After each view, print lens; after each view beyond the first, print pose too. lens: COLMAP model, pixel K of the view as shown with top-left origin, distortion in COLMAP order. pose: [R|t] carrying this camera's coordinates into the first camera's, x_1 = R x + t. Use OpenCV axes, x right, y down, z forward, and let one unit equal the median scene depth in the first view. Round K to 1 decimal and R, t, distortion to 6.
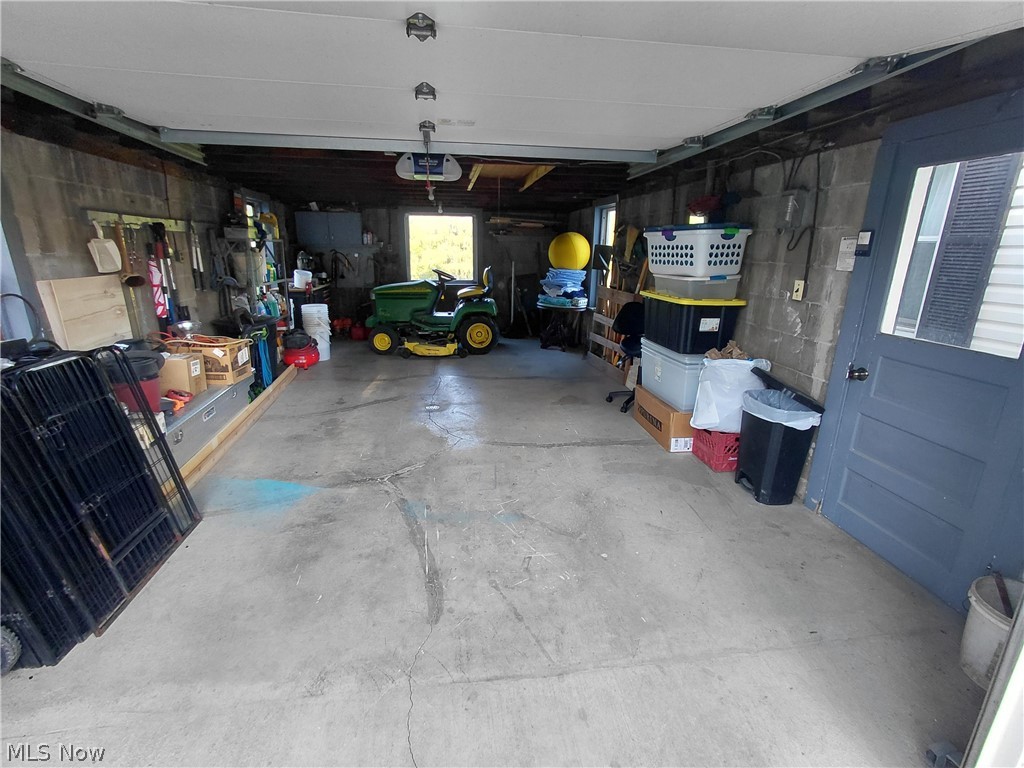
lens RADIAL K [[473.2, 0, 507.3], [0, 473.2, 384.8], [0, 0, 1]] dist [-0.005767, 0.003271]
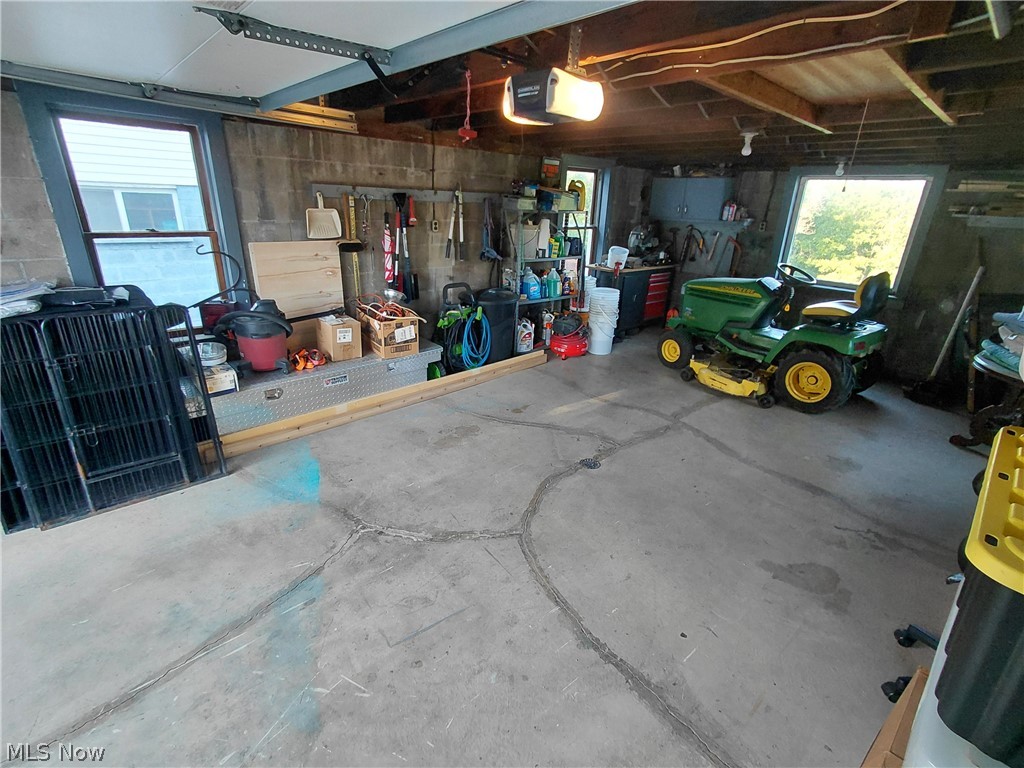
lens RADIAL K [[473.2, 0, 510.8], [0, 473.2, 381.8], [0, 0, 1]] dist [-0.005767, 0.003271]
pose [[0.556464, 0.309475, -0.771086, 0.362256], [-0.264416, 0.945756, 0.188760, -0.219301], [0.787675, 0.098849, 0.608109, 0.619401]]
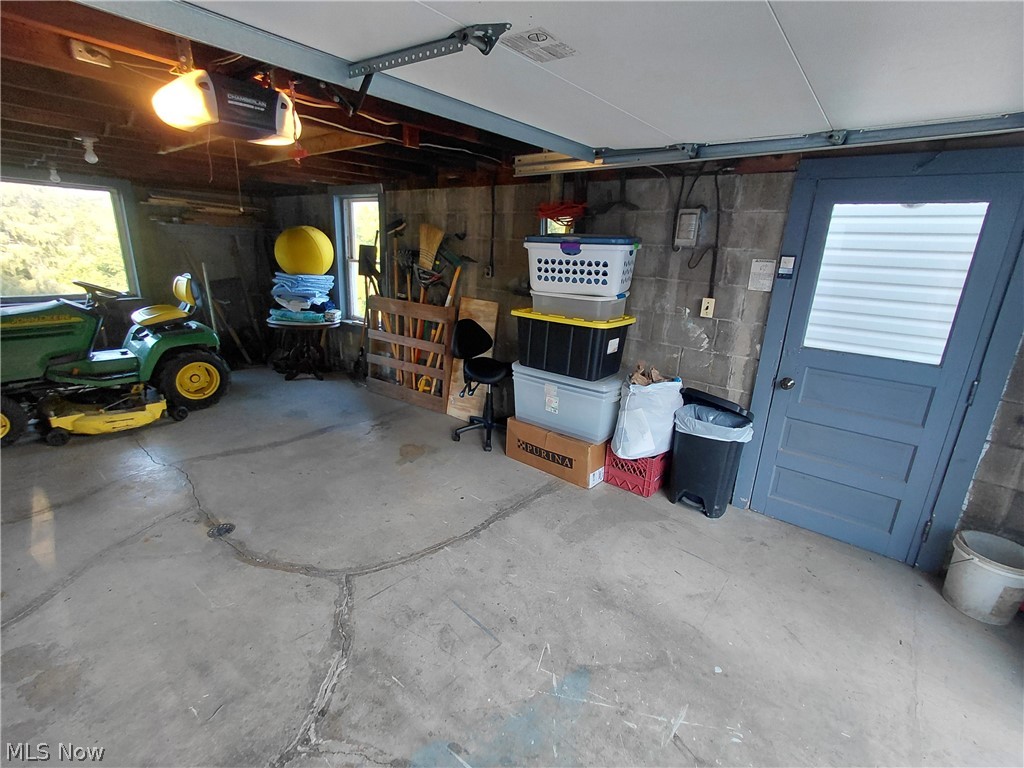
lens RADIAL K [[473.2, 0, 509.2], [0, 473.2, 385.3], [0, 0, 1]] dist [-0.005767, 0.003271]
pose [[0.729326, -0.185689, 0.658486, -0.327969], [0.165775, 0.981746, 0.093238, -0.162591], [-0.663779, 0.041159, 0.746795, 0.421237]]
